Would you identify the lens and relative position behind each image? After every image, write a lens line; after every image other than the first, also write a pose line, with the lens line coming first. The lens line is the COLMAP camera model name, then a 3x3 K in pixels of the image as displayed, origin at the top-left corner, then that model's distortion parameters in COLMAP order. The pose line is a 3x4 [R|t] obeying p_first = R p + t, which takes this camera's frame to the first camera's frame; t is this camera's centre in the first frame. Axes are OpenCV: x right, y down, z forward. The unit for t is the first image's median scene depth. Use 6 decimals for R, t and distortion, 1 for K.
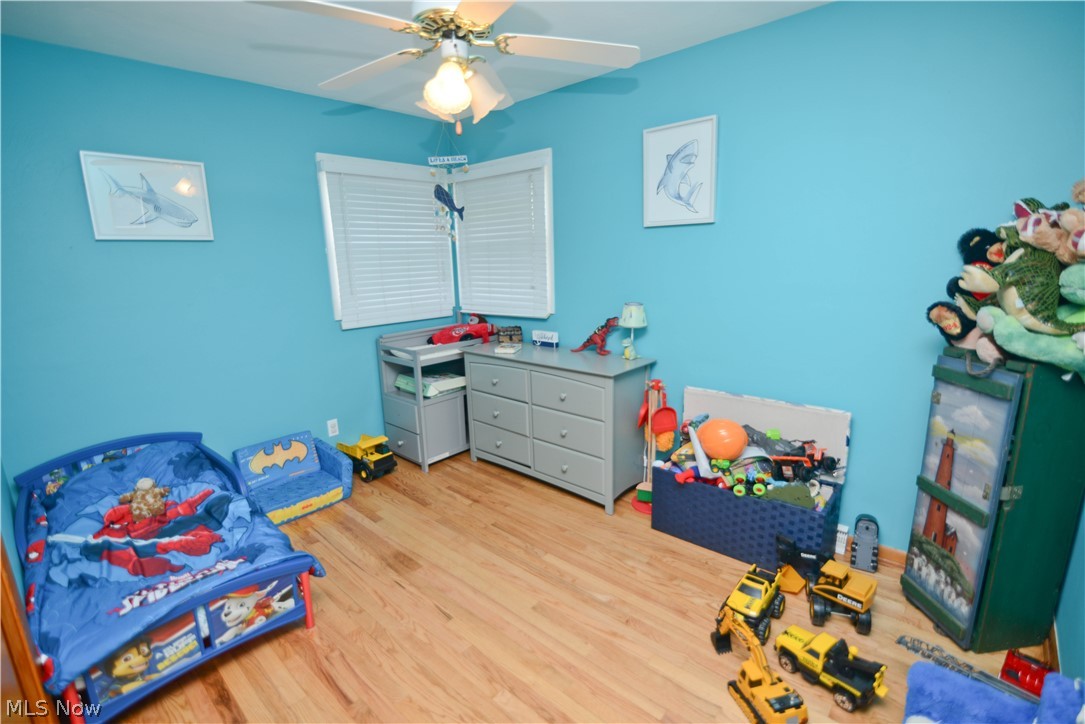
lens RADIAL K [[503.6, 0, 542.5], [0, 503.6, 362.0], [0, 0, 1]] dist [-0.021697, 0.000201]
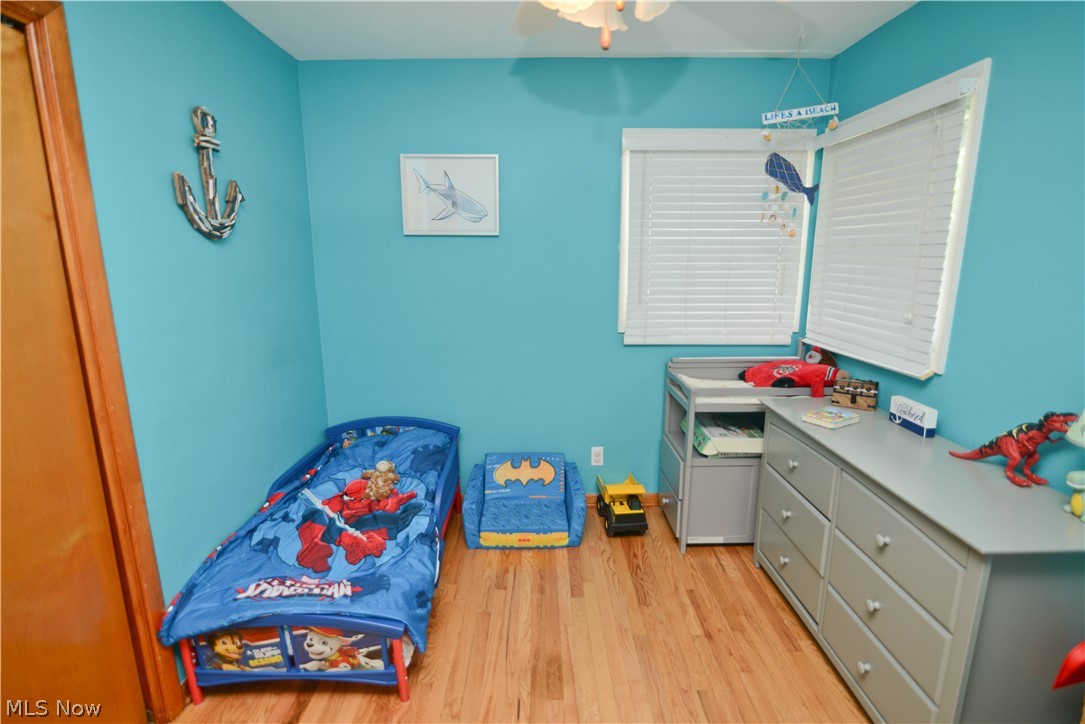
lens RADIAL K [[526.8, 0, 542.5], [0, 526.8, 362.0], [0, 0, 1]] dist [-0.021173, 0.000171]
pose [[0.672824, 0.173370, -0.719202, 0.154596], [-0.167552, 0.982602, 0.080118, -0.094430], [0.720579, 0.066599, 0.690167, 0.355856]]
